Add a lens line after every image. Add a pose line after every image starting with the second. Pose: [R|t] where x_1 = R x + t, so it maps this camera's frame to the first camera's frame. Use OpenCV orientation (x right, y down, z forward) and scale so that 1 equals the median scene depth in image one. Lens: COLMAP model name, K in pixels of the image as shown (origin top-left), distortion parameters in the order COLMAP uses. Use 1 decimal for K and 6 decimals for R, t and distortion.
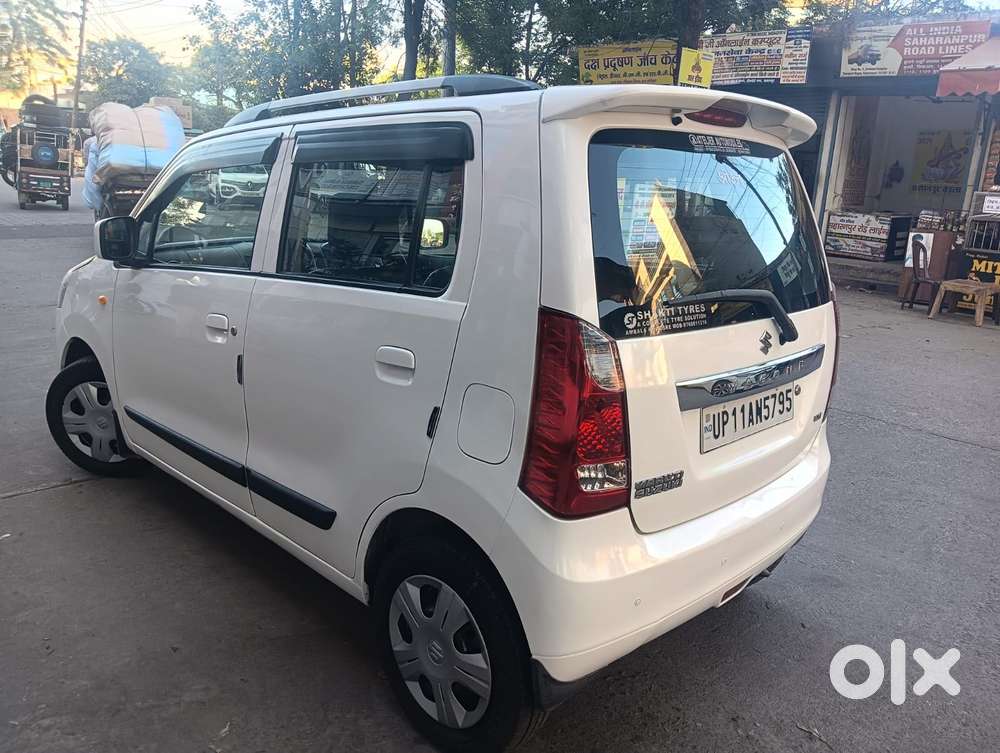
lens RADIAL K [[827.2, 0, 500.0], [0, 827.2, 376.5], [0, 0, 1]] dist [0.022840, 0.002074]
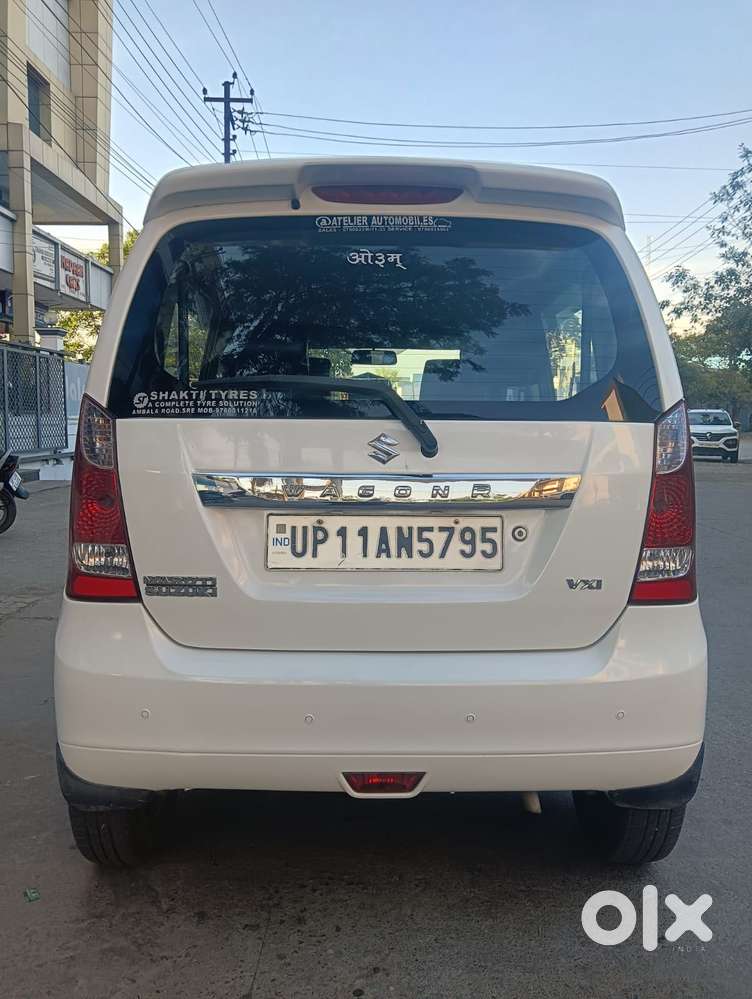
lens RADIAL K [[823.9, 0, 376.0], [0, 823.9, 499.5], [0, 0, 1]] dist [0.147758, -0.373517]
pose [[0.709942, 0.019481, -0.703991, 0.826174], [-0.144477, 0.982385, -0.118513, 0.096697], [0.689281, 0.185847, 0.700251, 0.423488]]
